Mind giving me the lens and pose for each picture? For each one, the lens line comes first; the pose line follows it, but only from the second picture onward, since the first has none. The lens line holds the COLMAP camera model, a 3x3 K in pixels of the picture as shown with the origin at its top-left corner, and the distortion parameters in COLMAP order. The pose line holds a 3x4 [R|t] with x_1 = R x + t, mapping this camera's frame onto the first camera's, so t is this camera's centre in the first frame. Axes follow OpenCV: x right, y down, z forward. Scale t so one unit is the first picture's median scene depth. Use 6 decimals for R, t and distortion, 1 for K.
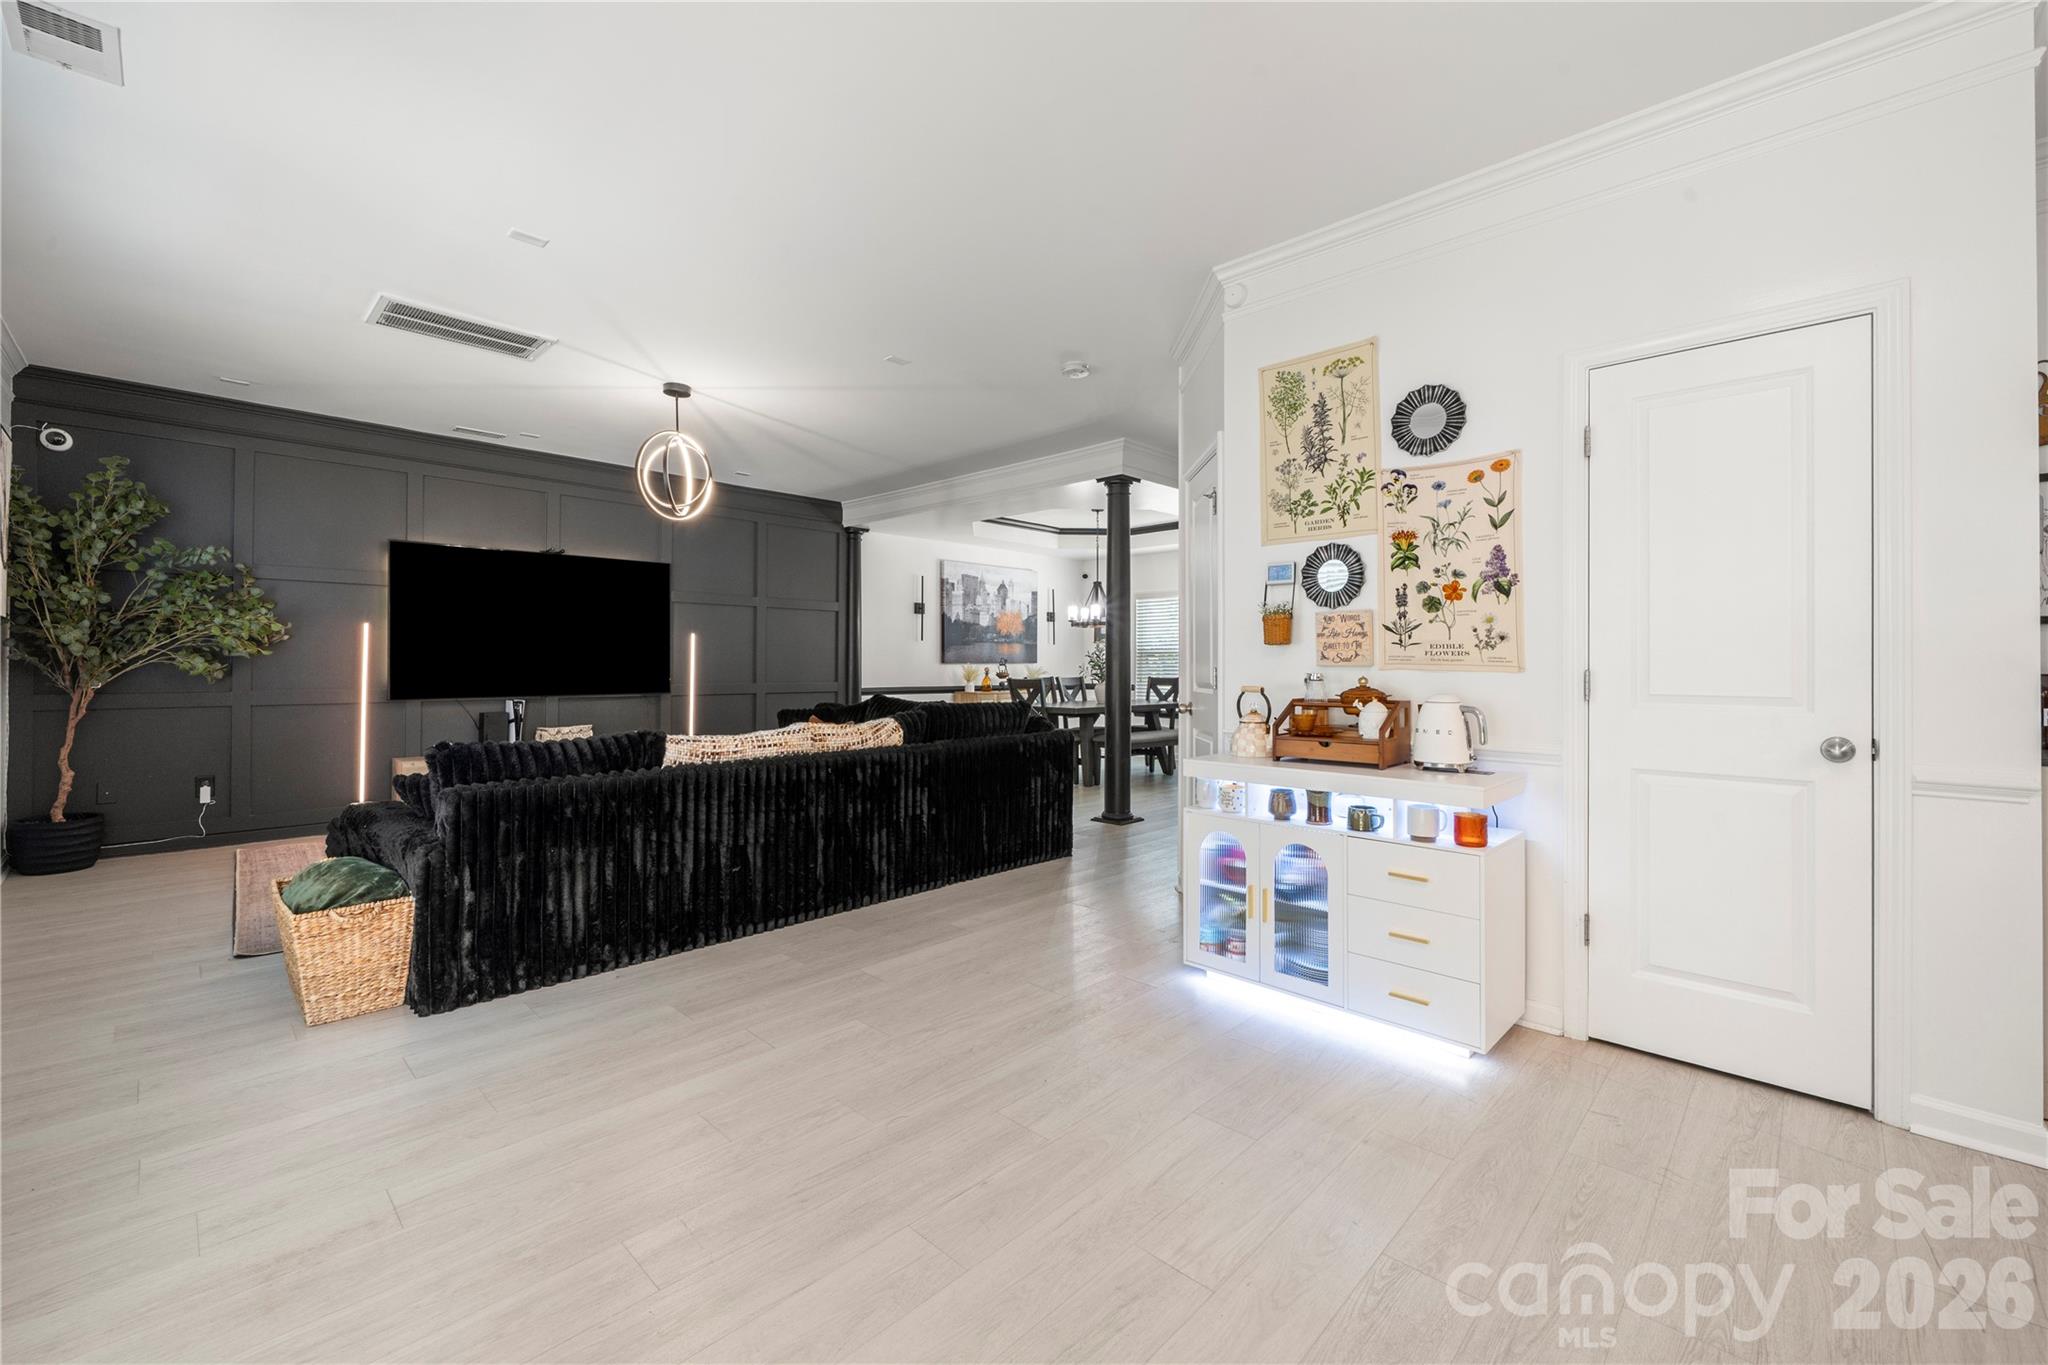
lens RADIAL K [[820.6, 0, 1010.3], [0, 820.6, 655.4], [0, 0, 1]] dist [-0.003803, -0.000165]
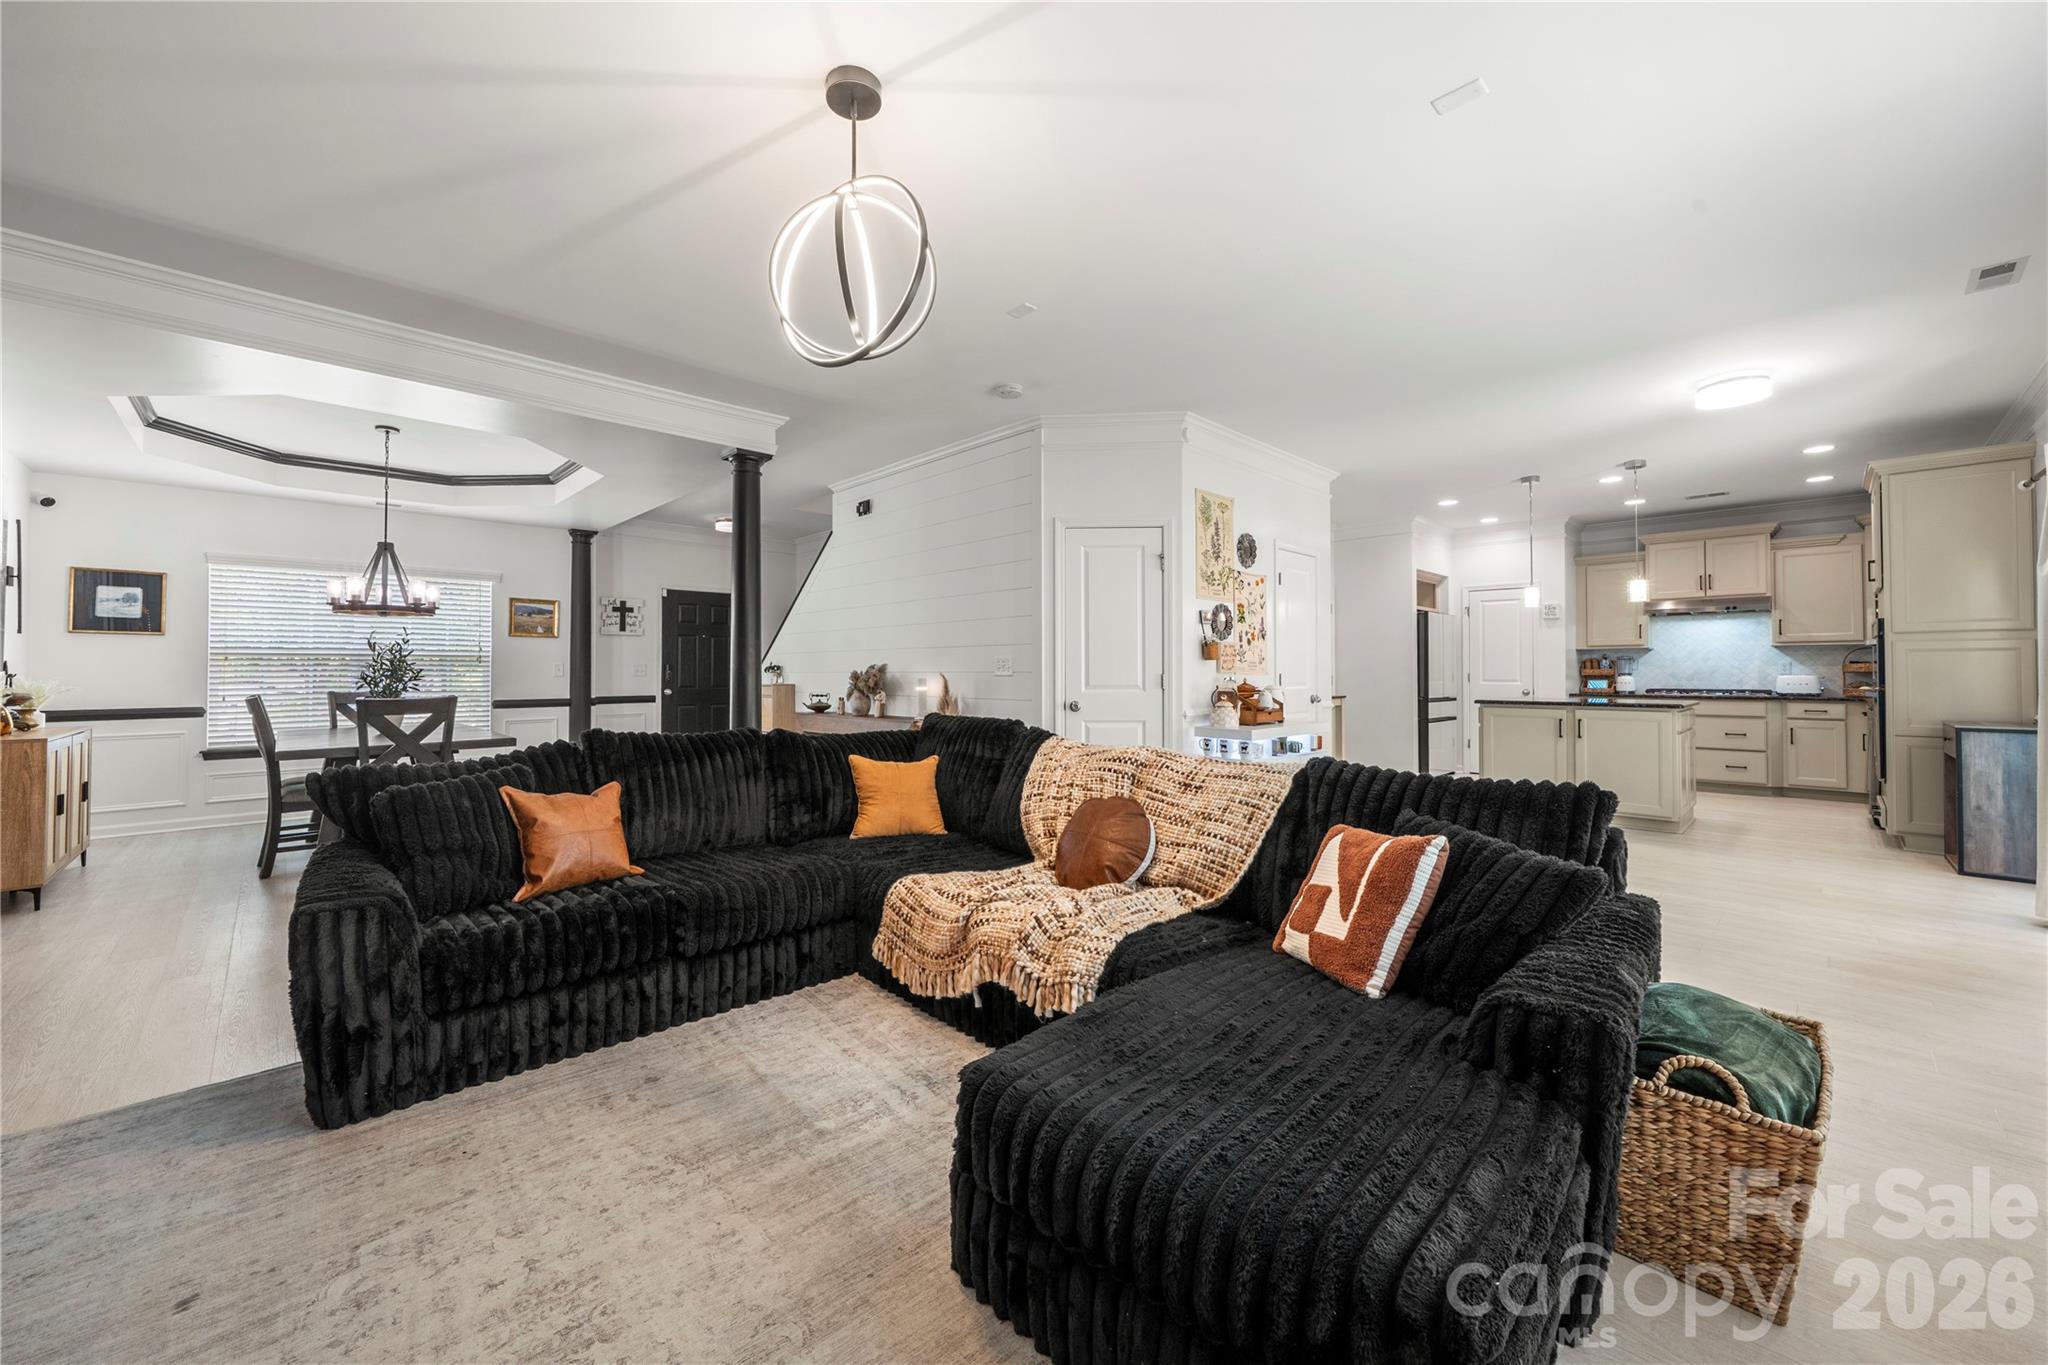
lens RADIAL K [[757.8, 0, 1011.9], [0, 757.8, 662.8], [0, 0, 1]] dist [-0.000132, -0.002169]
pose [[0.049361, 0.006993, 0.998757, -0.810339], [-0.008298, 0.999944, -0.006591, 0.004456], [-0.998747, -0.007963, 0.049417, 0.866585]]
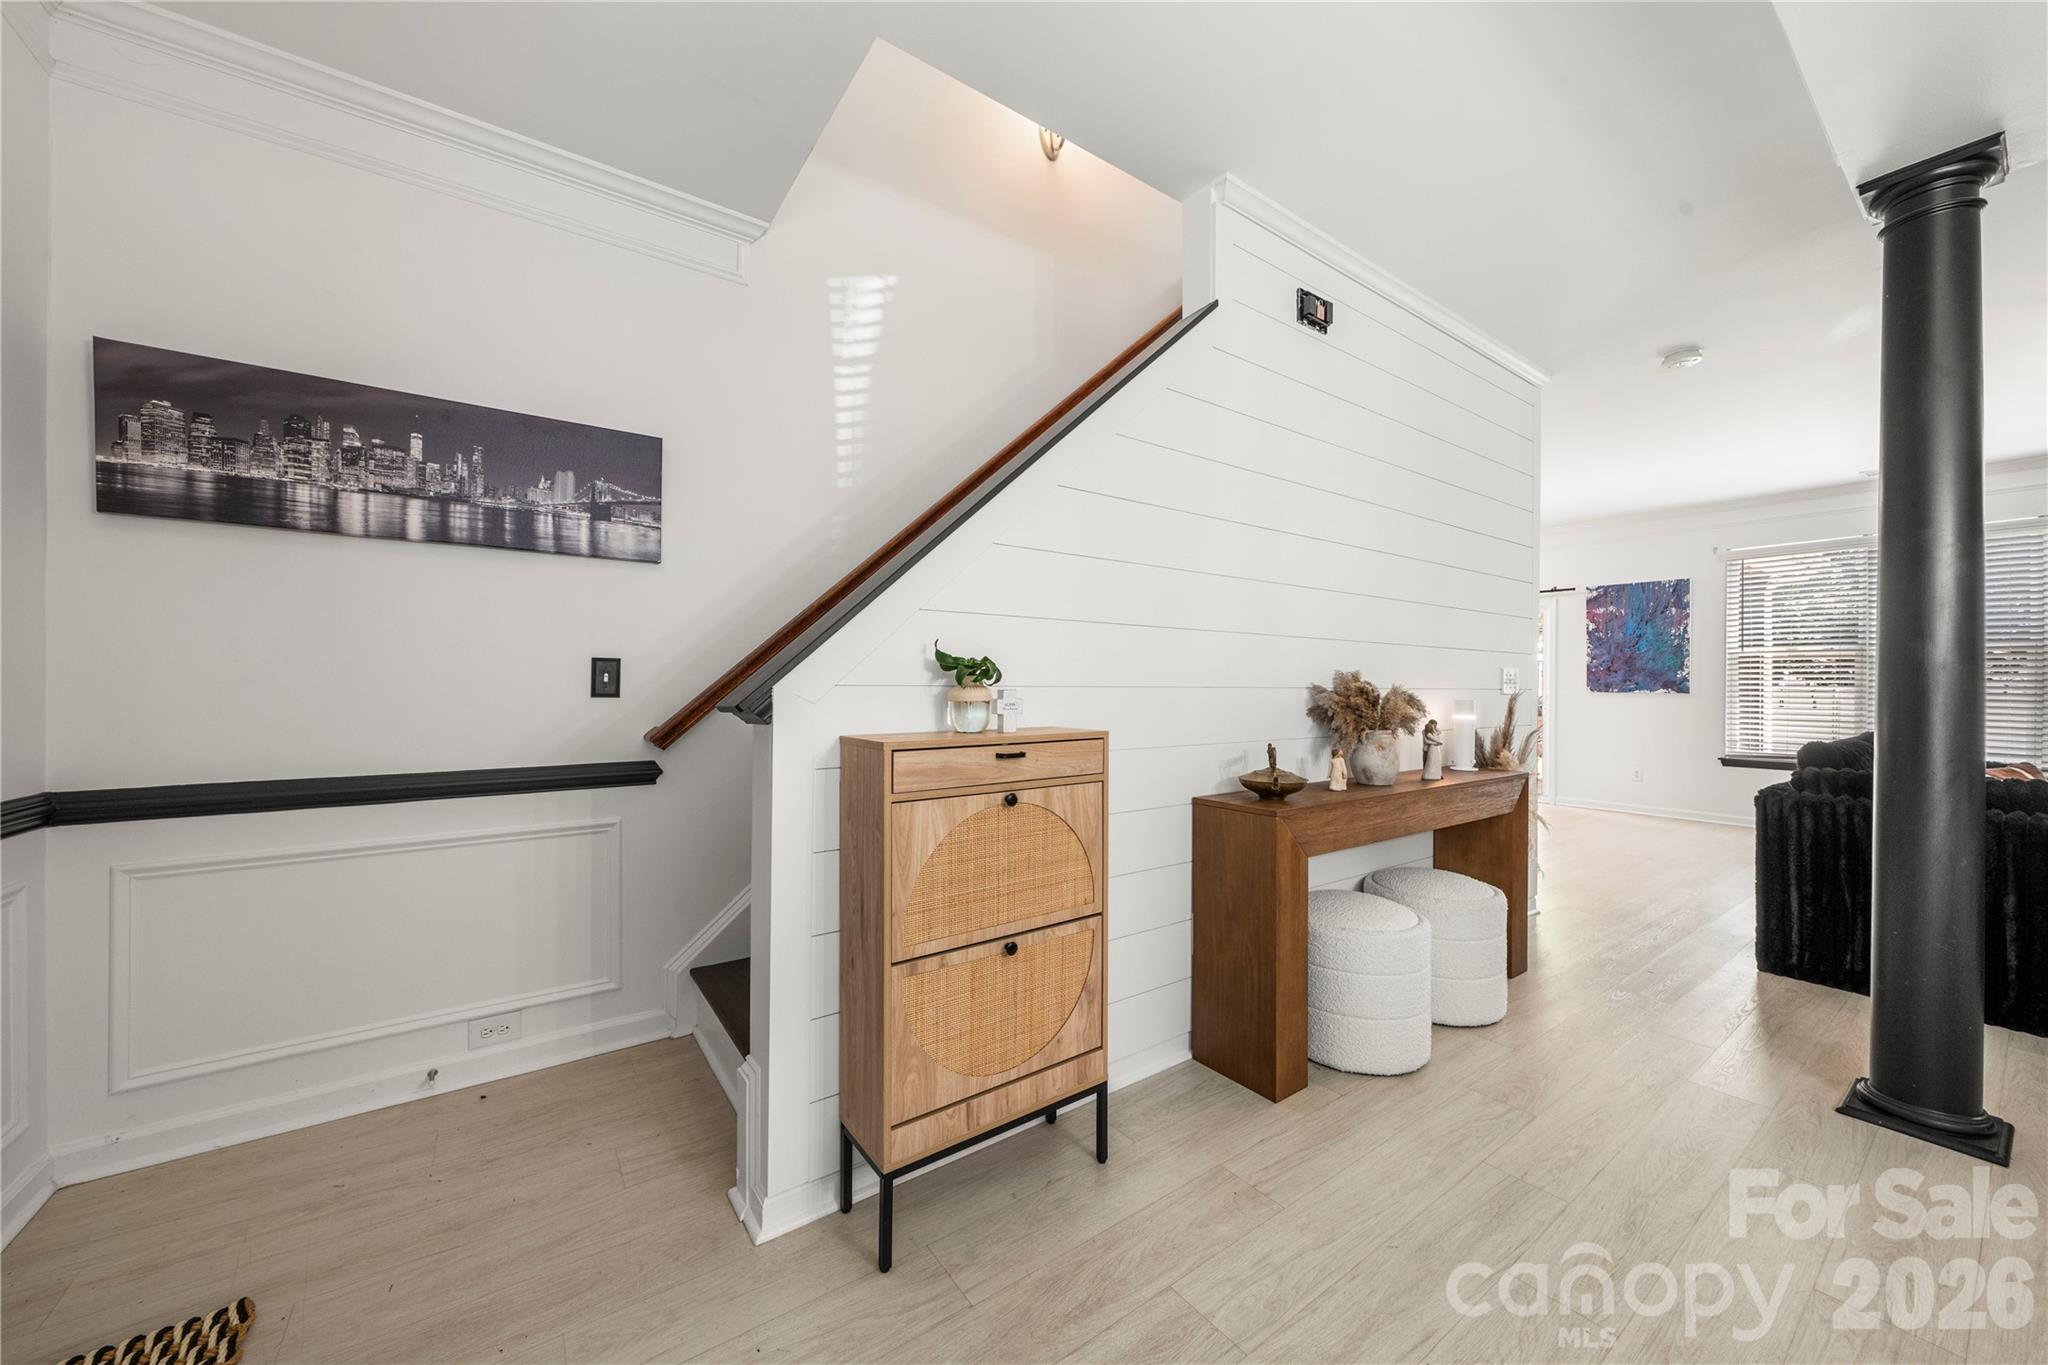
lens RADIAL K [[757.8, 0, 1018.0], [0, 757.8, 690.1], [0, 0, 1]] dist [-0.000132, -0.002169]
pose [[-0.981925, -0.008596, 0.189074, 0.610392], [-0.010053, 0.999927, -0.006751, 0.020818], [-0.189002, -0.008529, -0.981940, 1.800041]]
